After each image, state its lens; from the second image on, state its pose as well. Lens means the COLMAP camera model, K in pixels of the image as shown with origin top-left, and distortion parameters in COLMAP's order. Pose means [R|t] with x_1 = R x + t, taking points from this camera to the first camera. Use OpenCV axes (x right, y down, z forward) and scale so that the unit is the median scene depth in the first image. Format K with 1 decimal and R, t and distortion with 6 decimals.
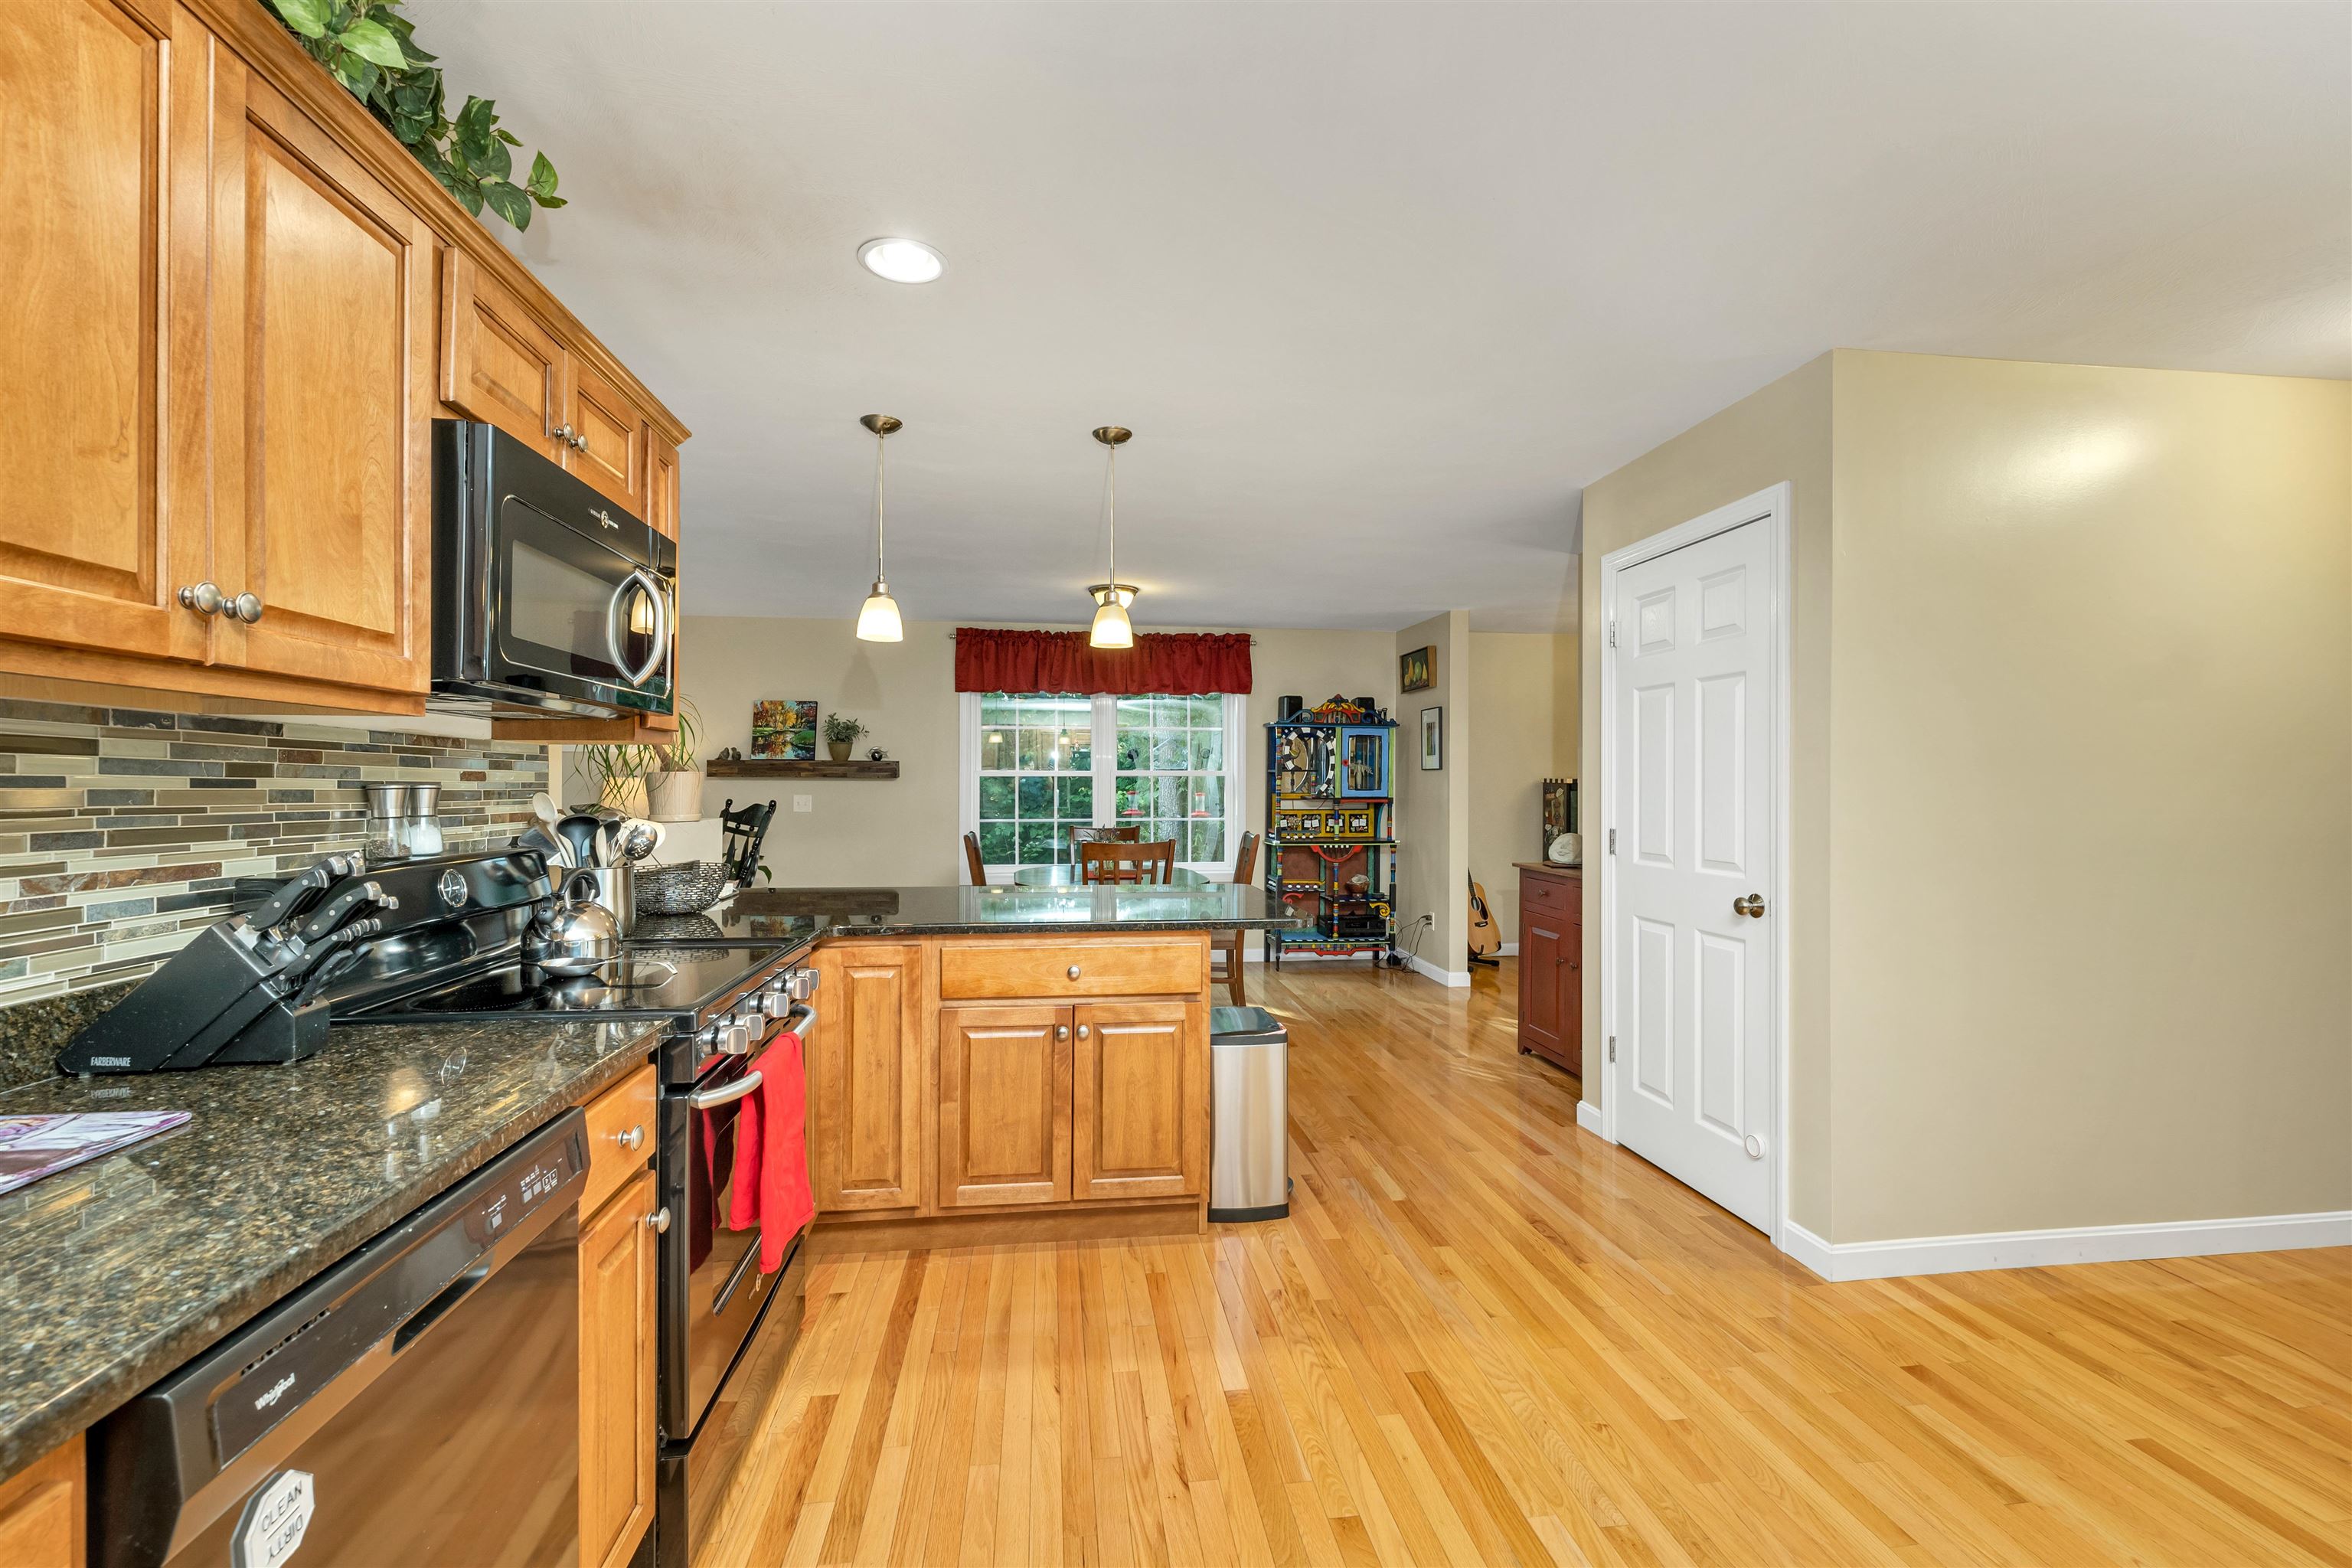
lens RADIAL K [[1002.6, 0, 1179.1], [0, 1002.6, 778.8], [0, 0, 1]] dist [0.005209, 0.000071]
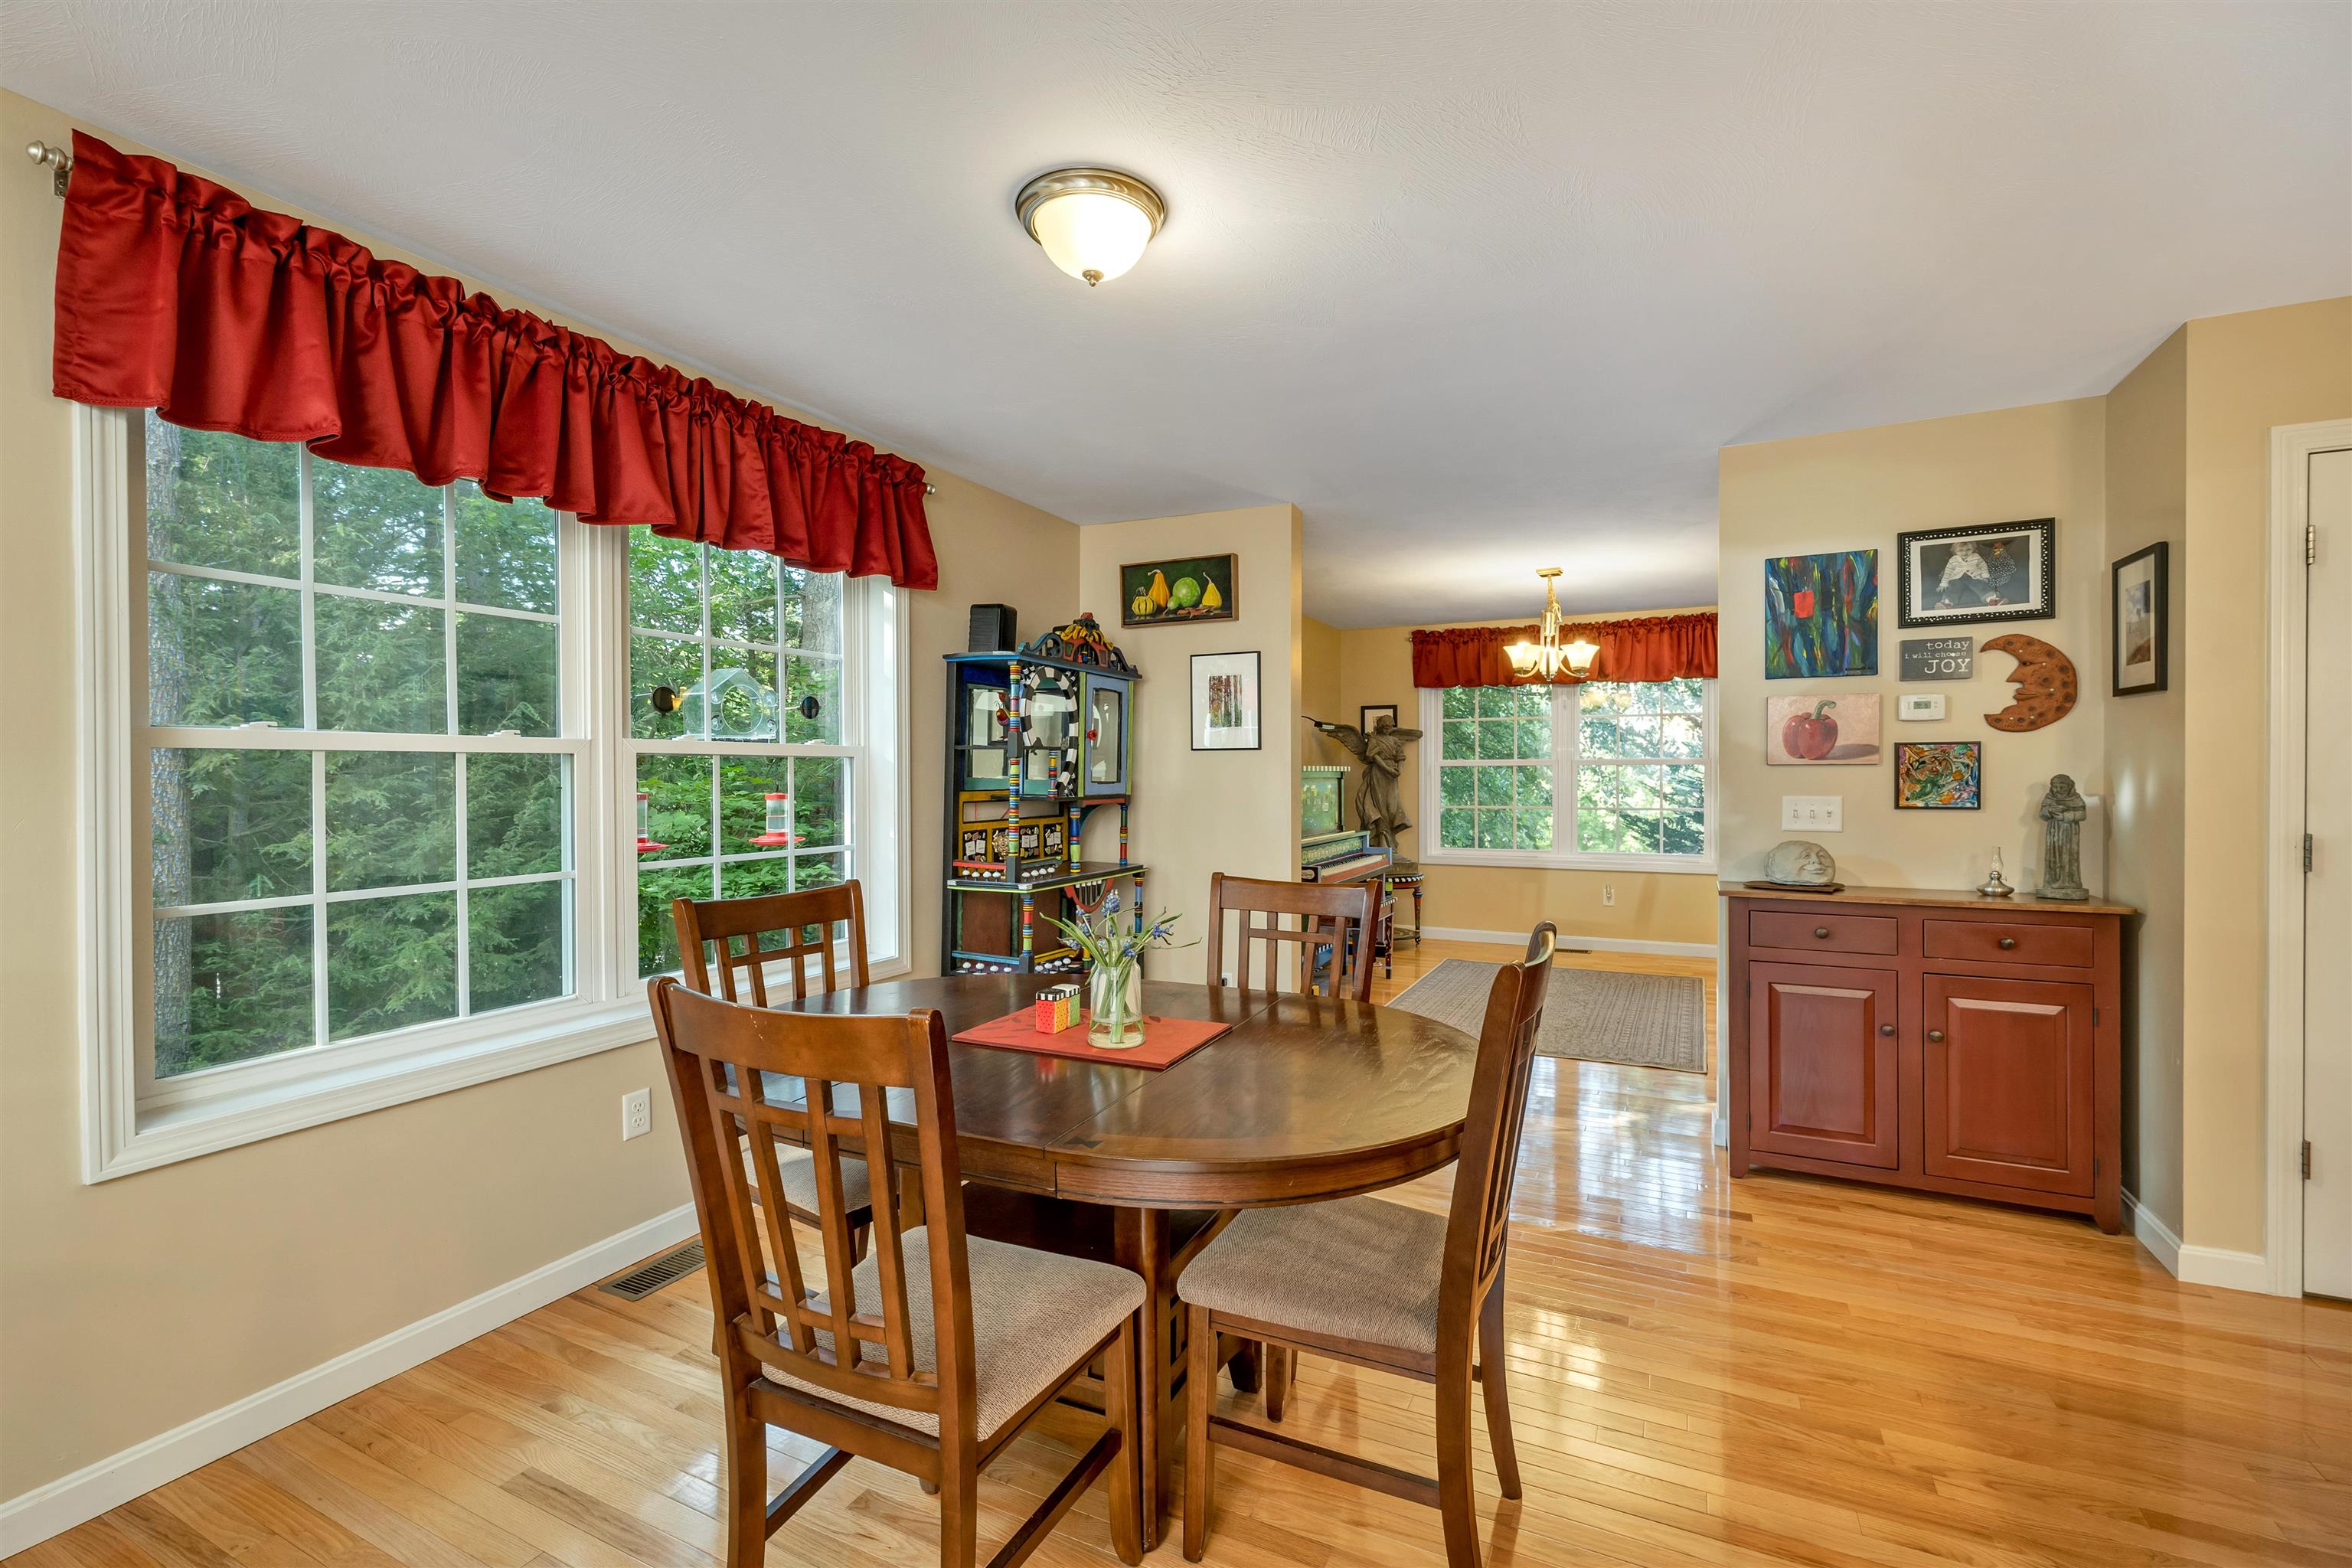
lens RADIAL K [[1002.6, 0, 1207.9], [0, 1002.6, 784.4], [0, 0, 1]] dist [0.005209, 0.000071]
pose [[0.551618, -0.013170, 0.833993, -0.629255], [-0.000532, 0.999870, 0.016141, 0.006331], [-0.834096, -0.009347, 0.551540, 1.446172]]
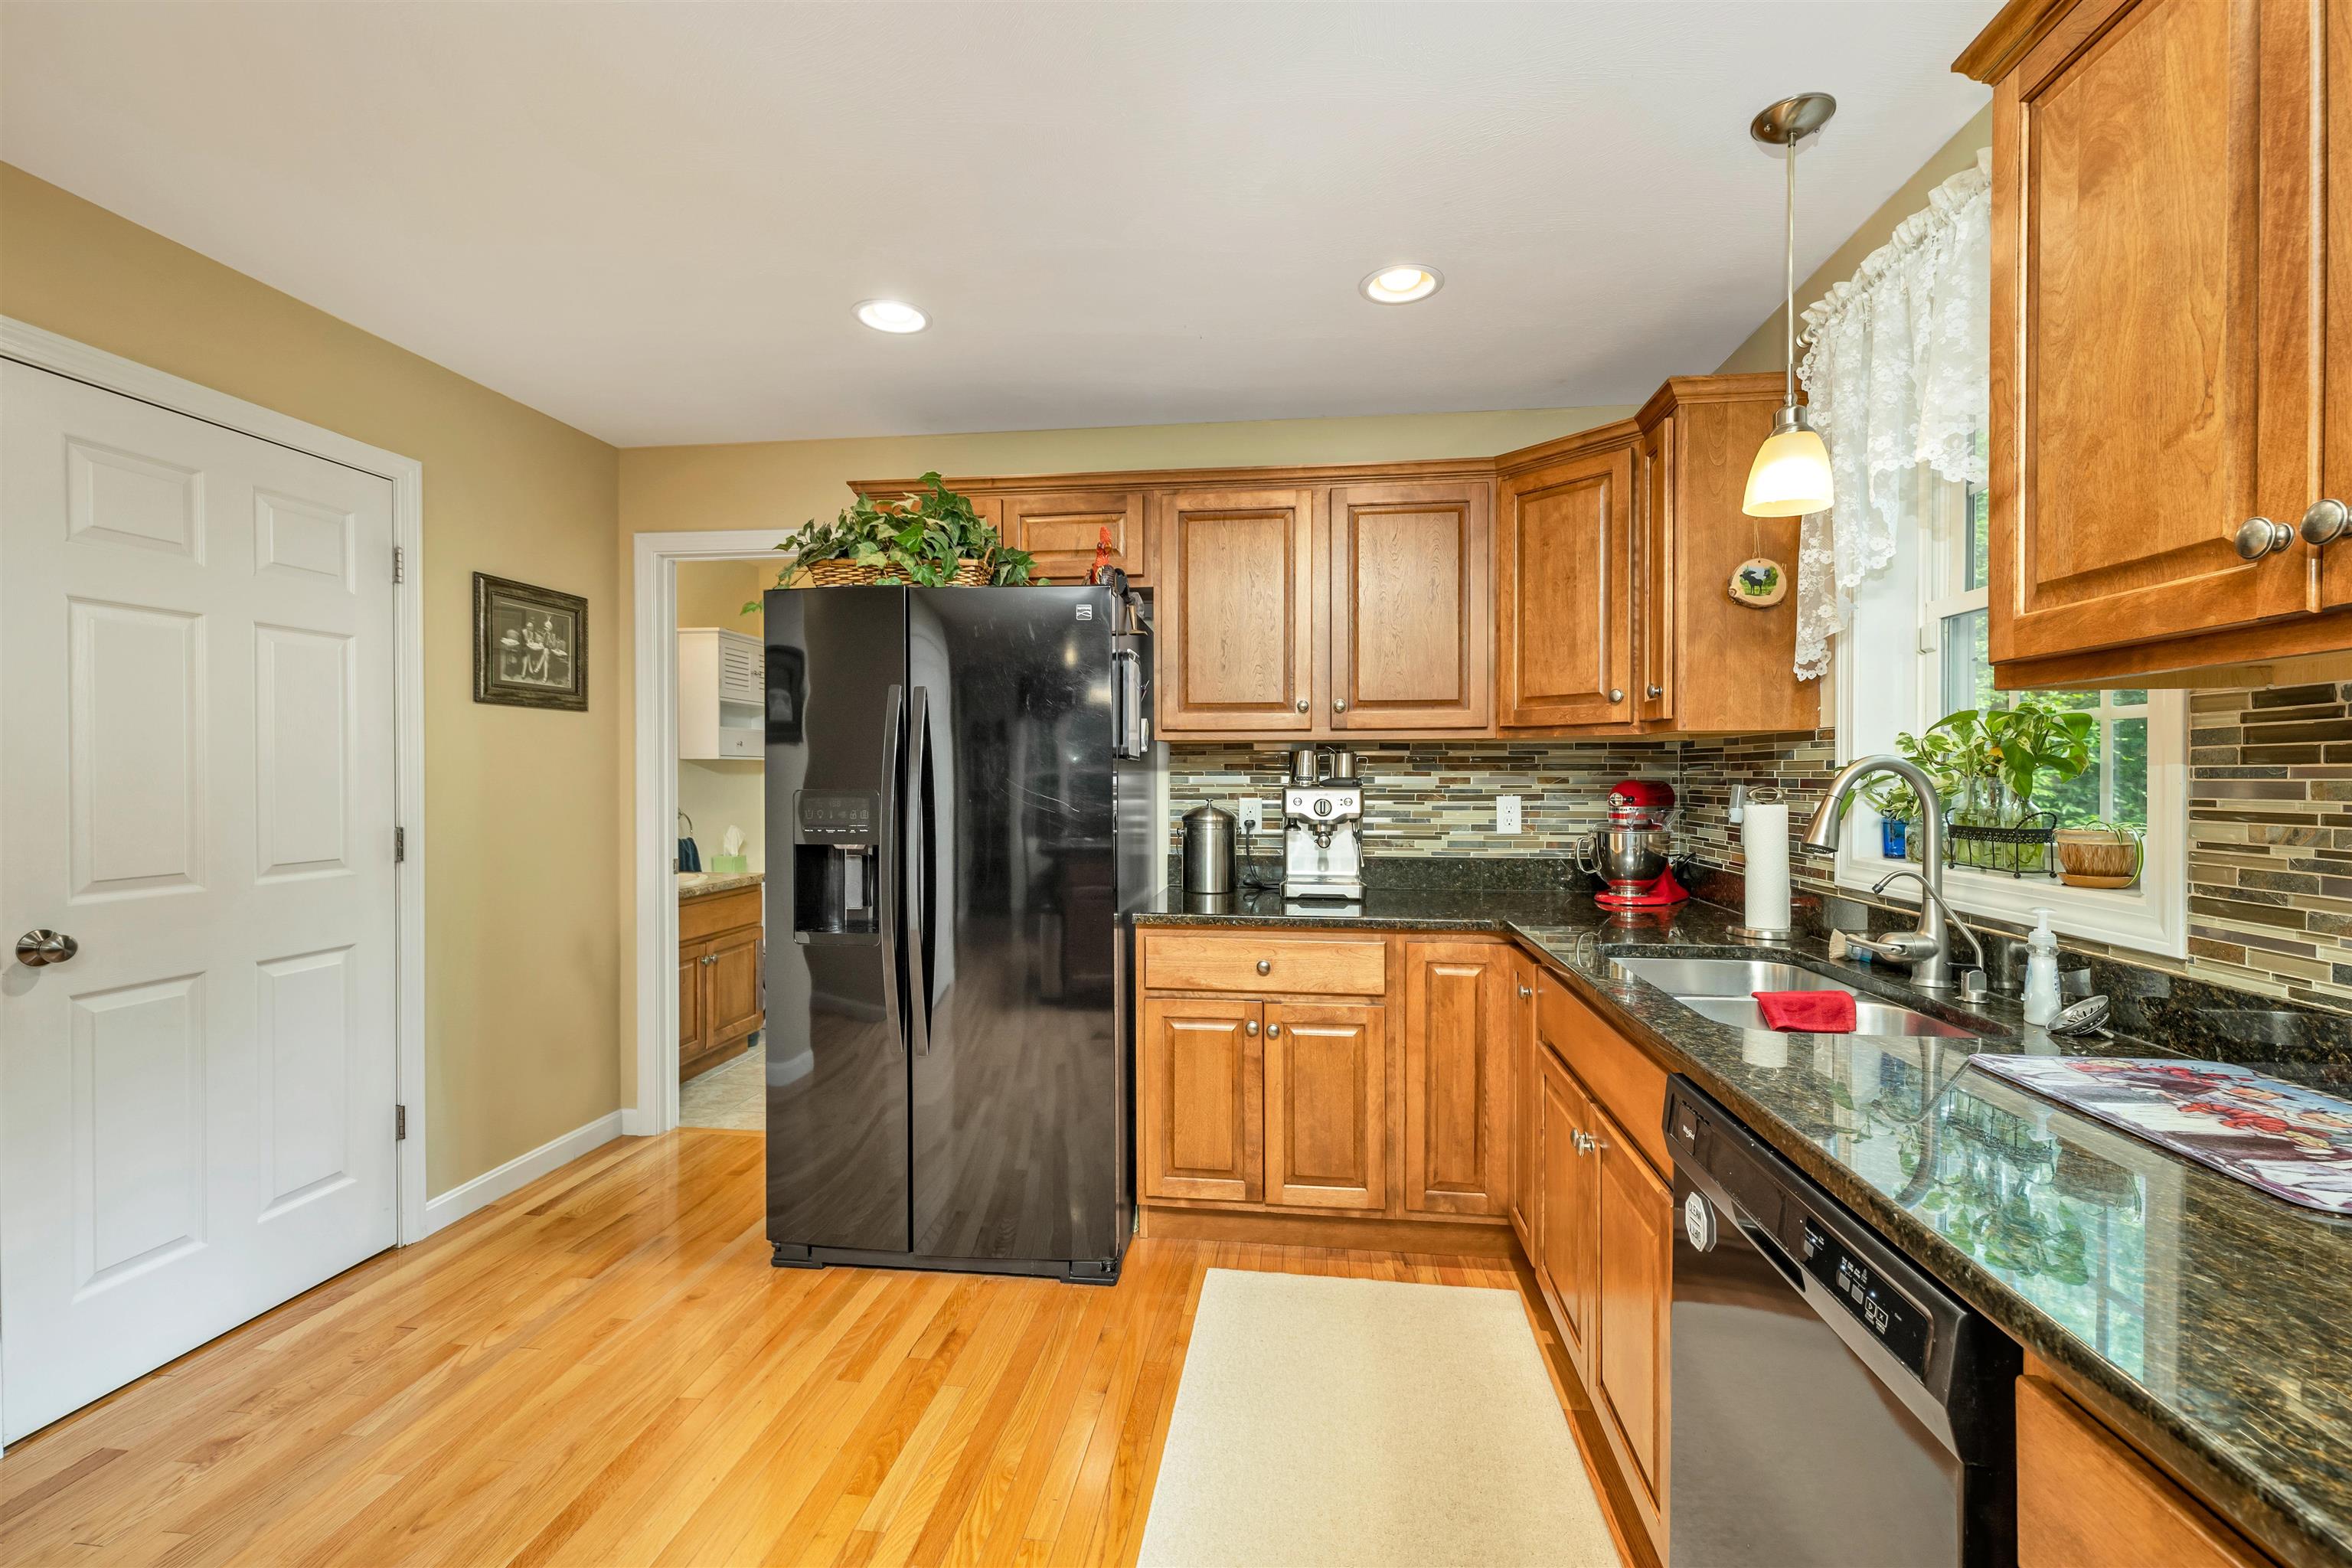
lens RADIAL K [[1002.6, 0, 1165.1], [0, 1002.6, 784.2], [0, 0, 1]] dist [0.005209, 0.000071]
pose [[-0.965197, -0.004761, 0.261479, -0.122563], [-0.004301, 0.999988, 0.002331, 0.006202], [-0.261487, 0.001125, -0.965206, 0.715080]]
